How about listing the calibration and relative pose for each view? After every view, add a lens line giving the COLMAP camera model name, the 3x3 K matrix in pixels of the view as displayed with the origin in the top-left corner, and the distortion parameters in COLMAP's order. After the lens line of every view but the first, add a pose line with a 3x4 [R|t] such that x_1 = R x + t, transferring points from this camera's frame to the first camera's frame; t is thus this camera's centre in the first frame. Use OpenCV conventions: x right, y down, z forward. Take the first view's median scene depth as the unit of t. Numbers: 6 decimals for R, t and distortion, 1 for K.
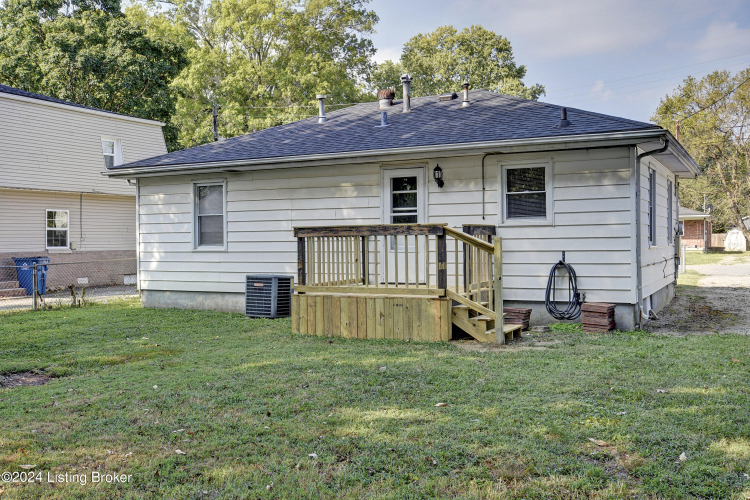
lens RADIAL K [[722.6, 0, 375.0], [0, 722.6, 250.0], [0, 0, 1]] dist [-0.002945, 0.004799]
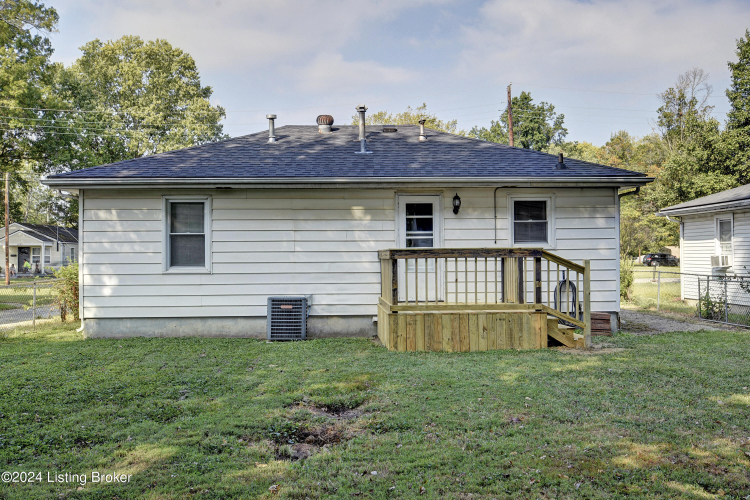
lens RADIAL K [[722.6, 0, 375.0], [0, 722.6, 250.0], [0, 0, 1]] dist [-0.002945, 0.004799]
pose [[0.868546, 0.007373, 0.495554, -0.575931], [0.005602, 0.999679, -0.024692, -0.004506], [-0.495578, 0.024222, 0.868226, 0.093535]]
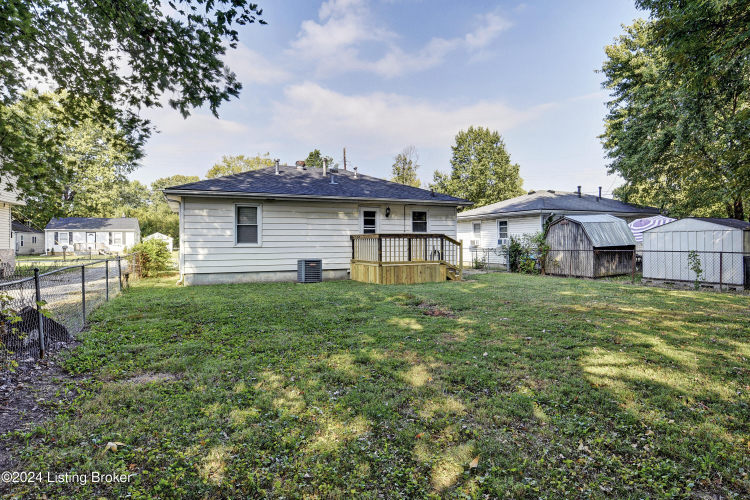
lens RADIAL K [[417.9, 0, 375.0], [0, 417.9, 250.0], [0, 0, 1]] dist [-0.002005, -0.000266]
pose [[0.630090, -0.007824, 0.776482, -0.938569], [0.009171, 0.999954, 0.002633, 0.010541], [-0.776468, 0.005462, 0.630133, 0.221174]]
